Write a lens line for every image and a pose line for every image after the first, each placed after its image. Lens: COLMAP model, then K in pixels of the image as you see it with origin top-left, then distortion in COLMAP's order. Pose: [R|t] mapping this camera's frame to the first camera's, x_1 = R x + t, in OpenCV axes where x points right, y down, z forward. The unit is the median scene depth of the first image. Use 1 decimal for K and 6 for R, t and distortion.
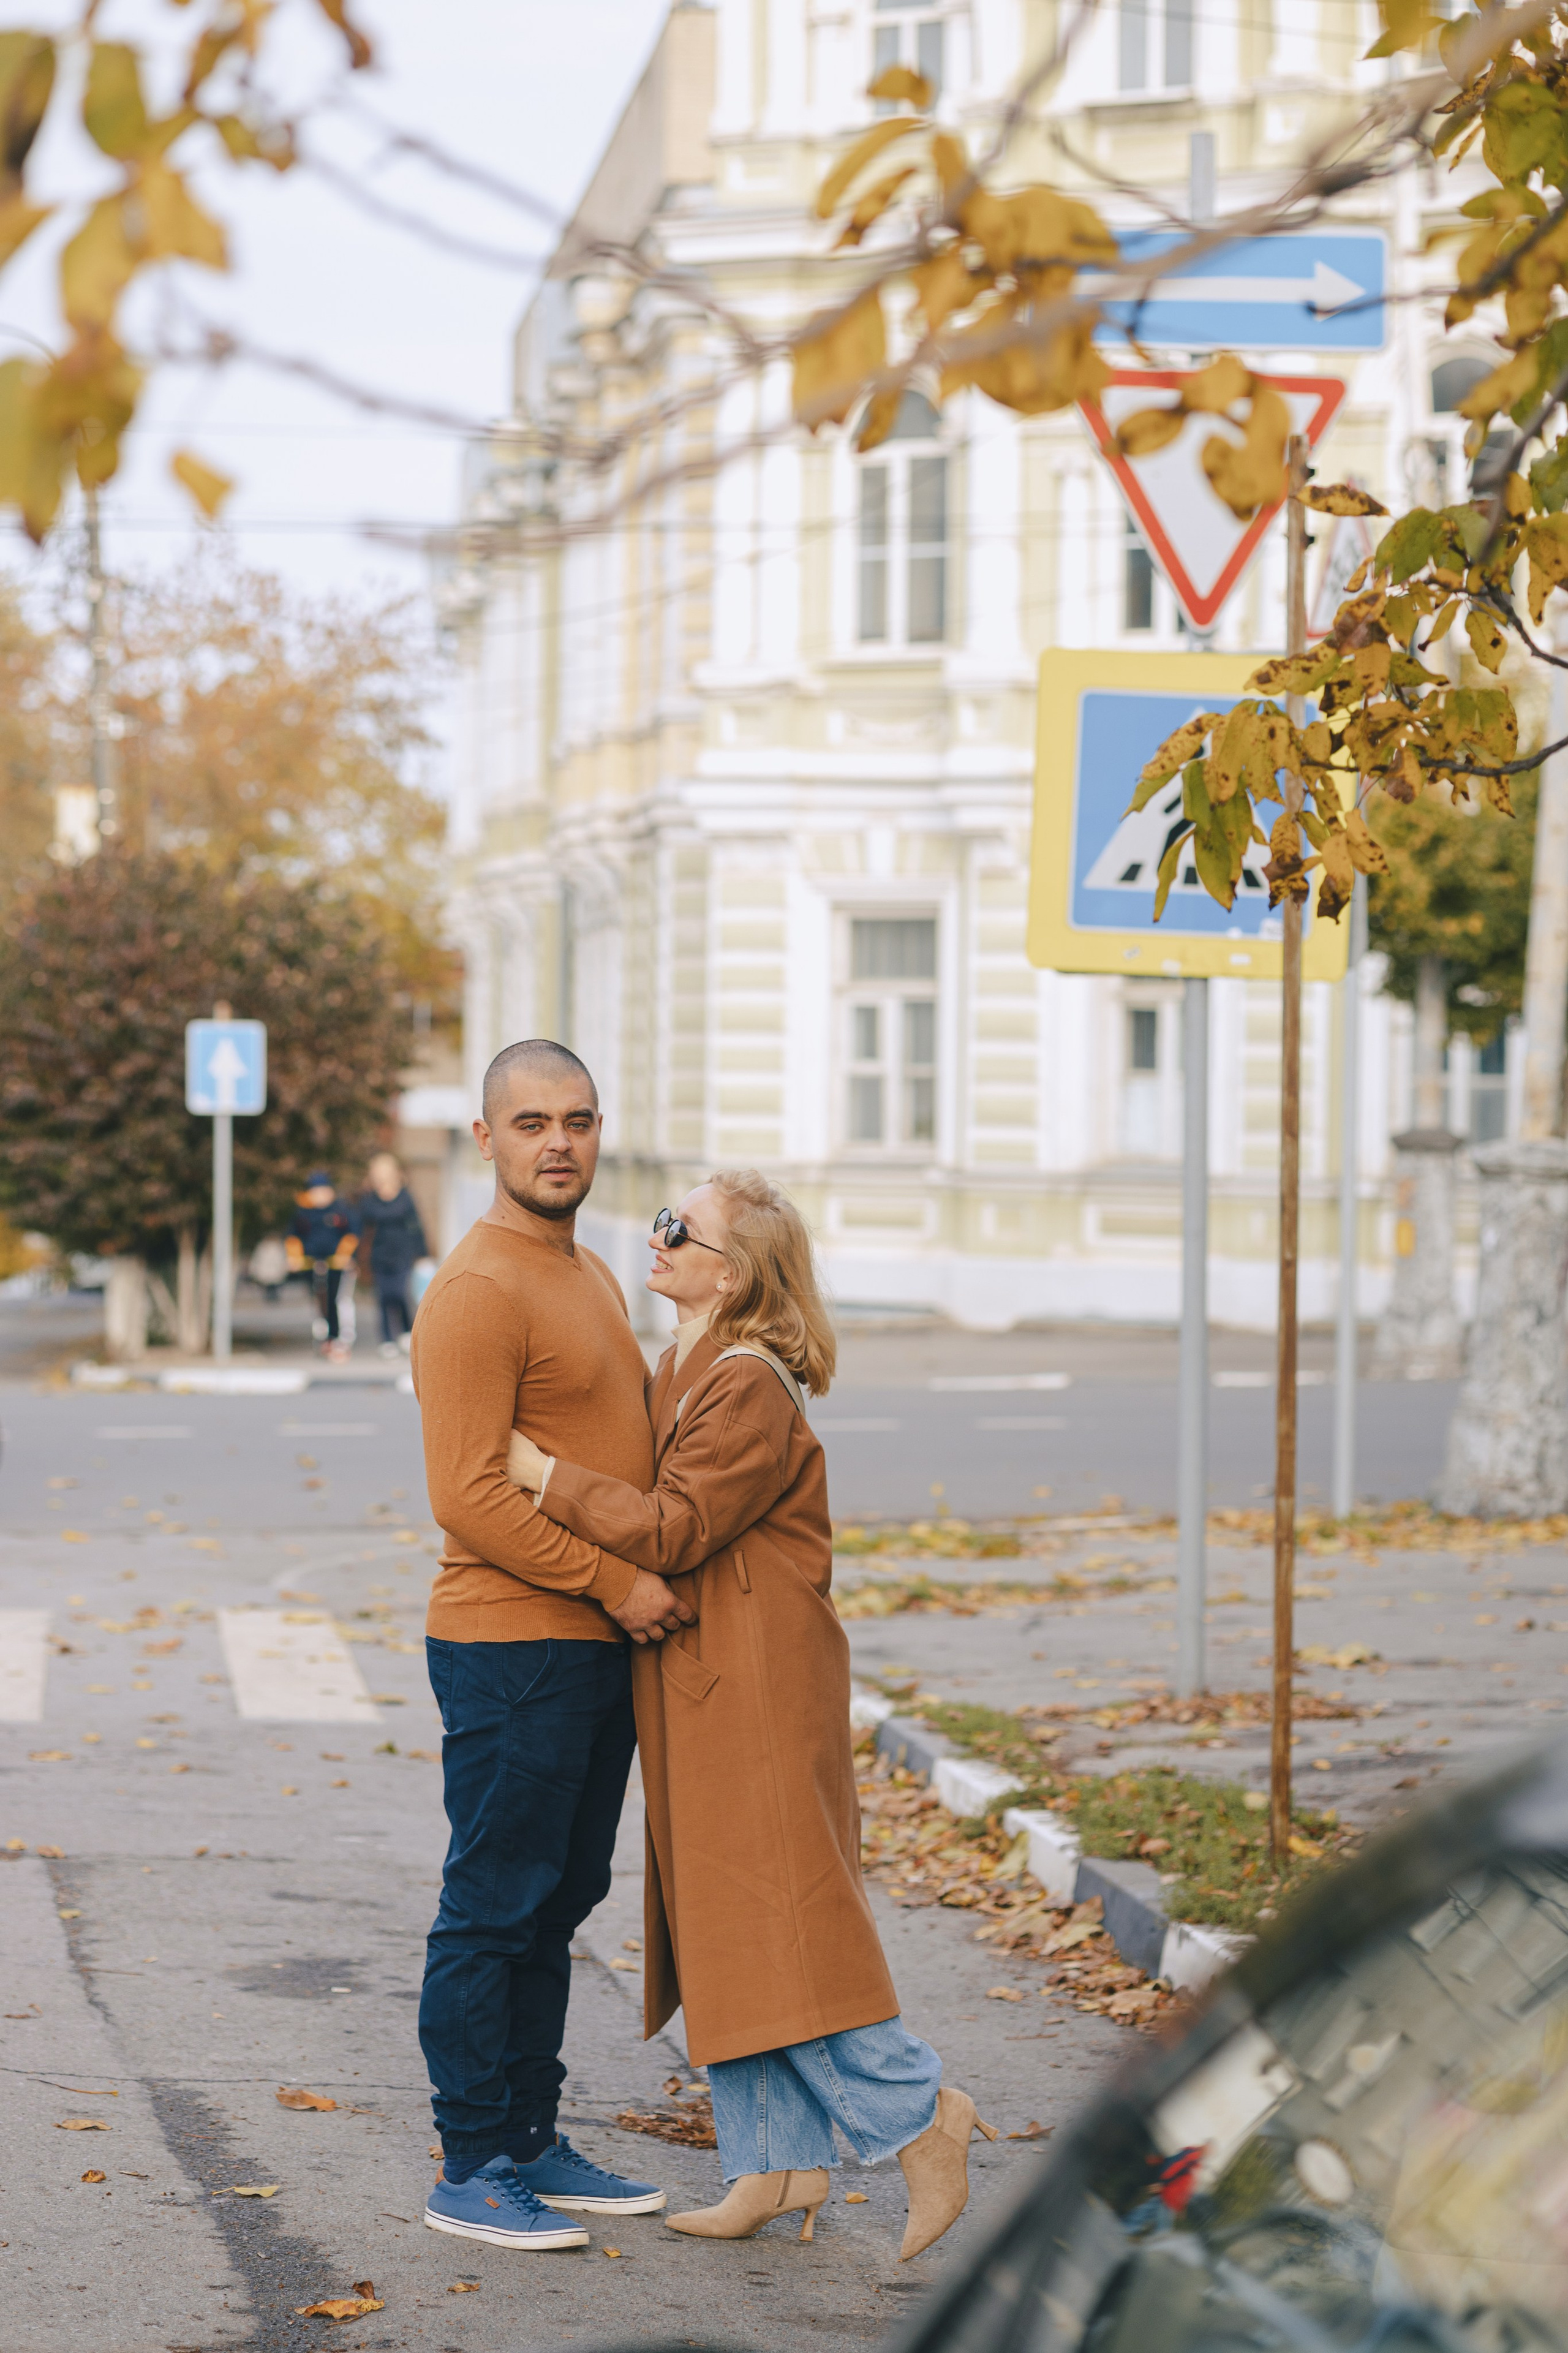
lens RADIAL K [[5756.1, 0, 781.7], [0, 5756.1, 1178.7], [0, 0, 1]] dist [-0.036478, 0.352761]
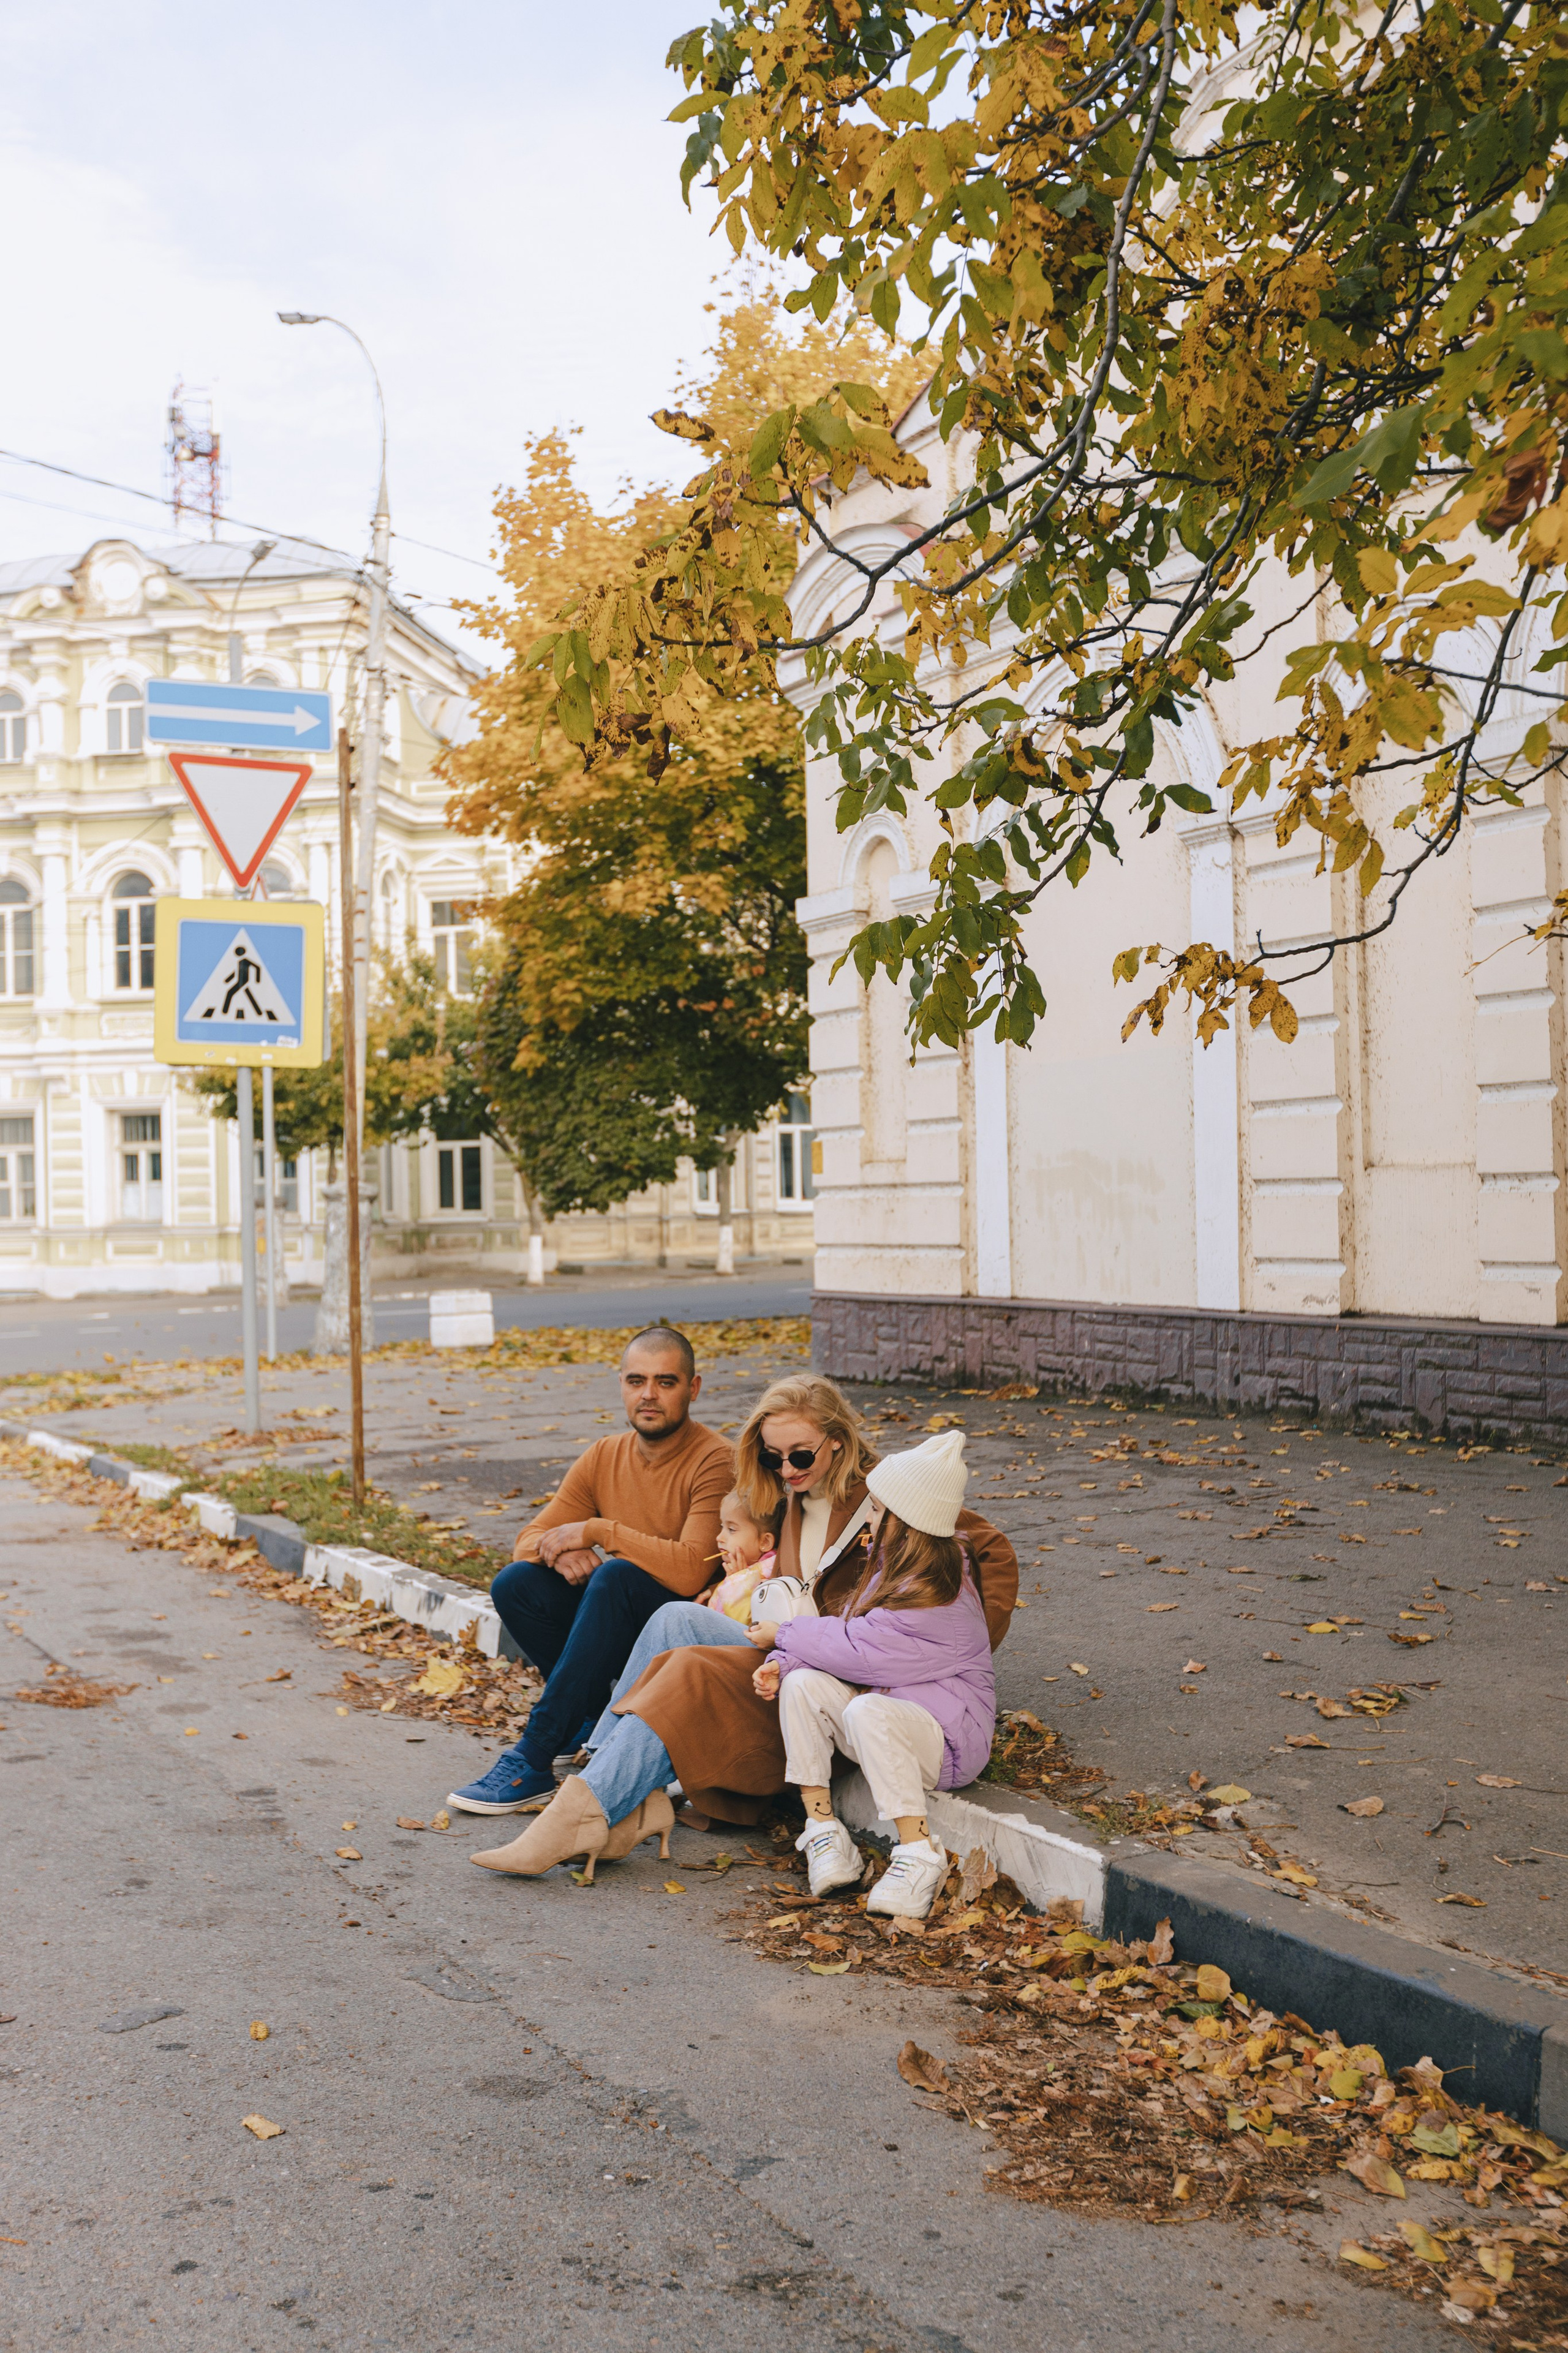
lens RADIAL K [[2264.6, 0, 785.5], [0, 2264.6, 1187.3], [0, 0, 1]] dist [-0.012786, 0.024722]
pose [[0.935447, -0.028924, 0.352283, -0.010087], [0.037900, 0.999108, -0.018608, 0.009816], [-0.351430, 0.030759, 0.935709, 0.076132]]
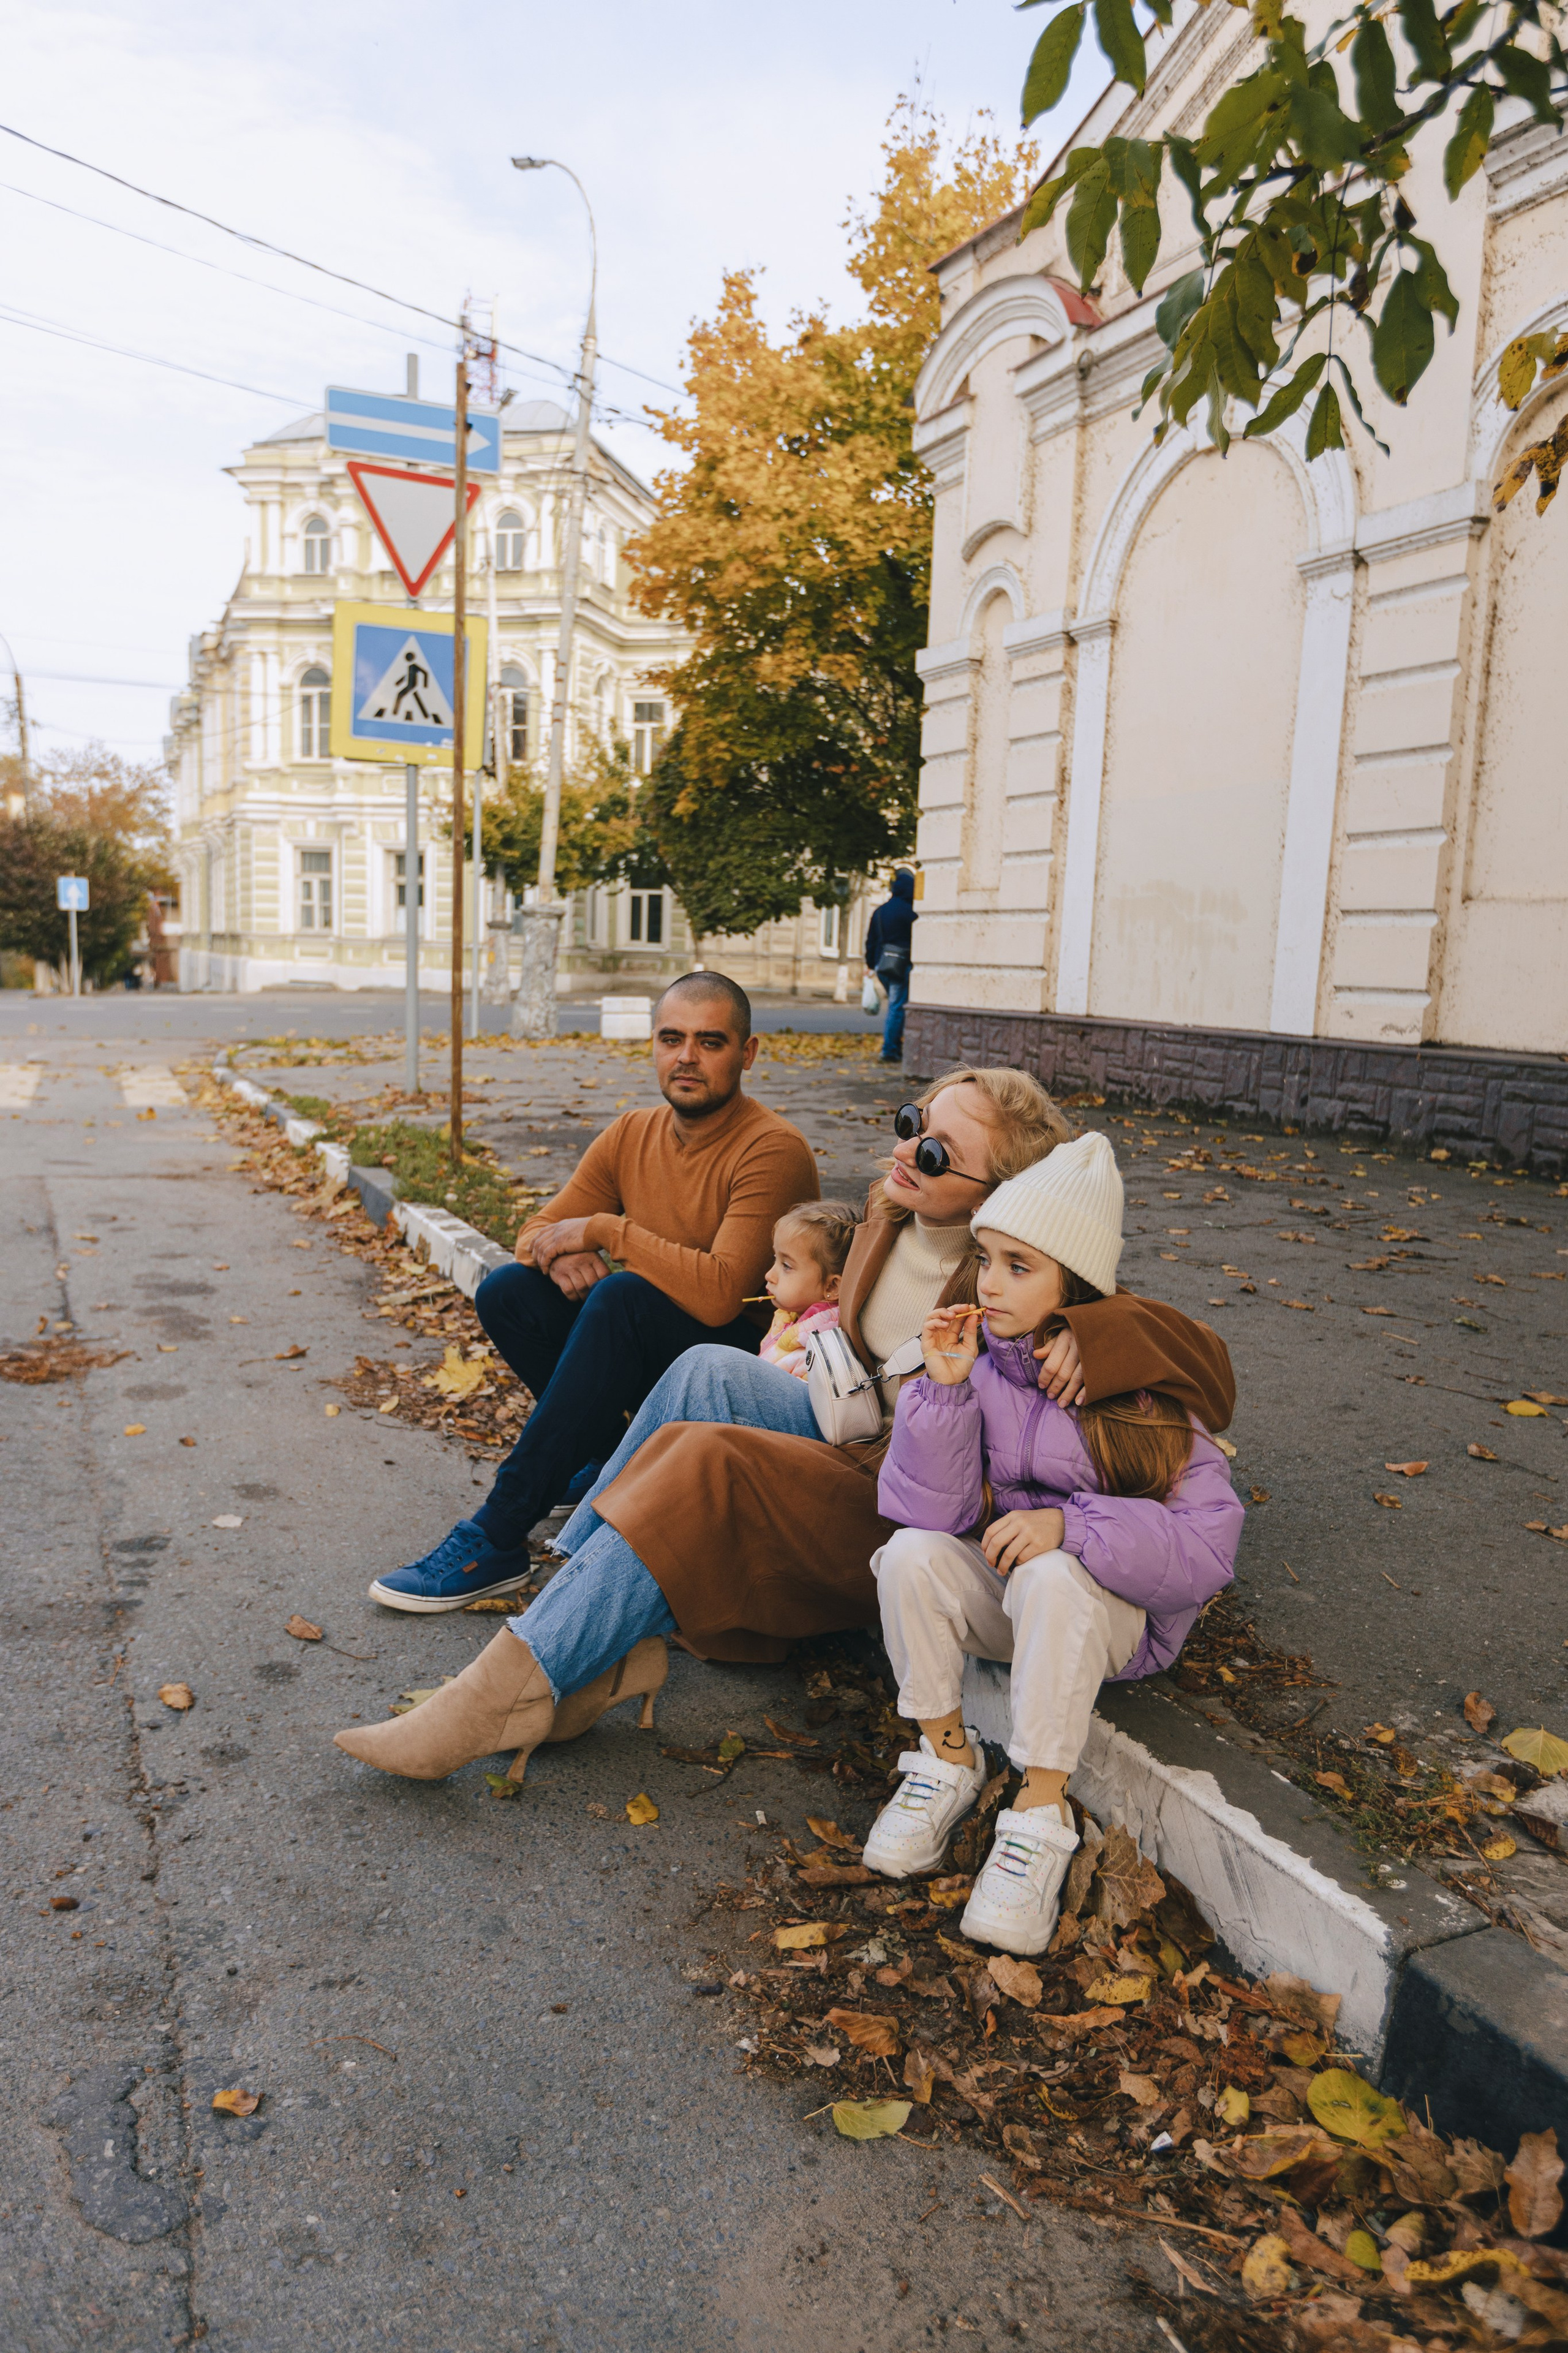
lens RADIAL K [[1578.8, 0, 805.7], [0, 1578.8, 1190.6], [0, 0, 1]] dist [-0.004571, -0.000140]
pose [[0.952787, -0.017941, 0.303109, 0.010577], [-0.023374, 0.990957, 0.132128, 0.015141], [-0.302739, -0.132975, 0.943752, 0.130407]]
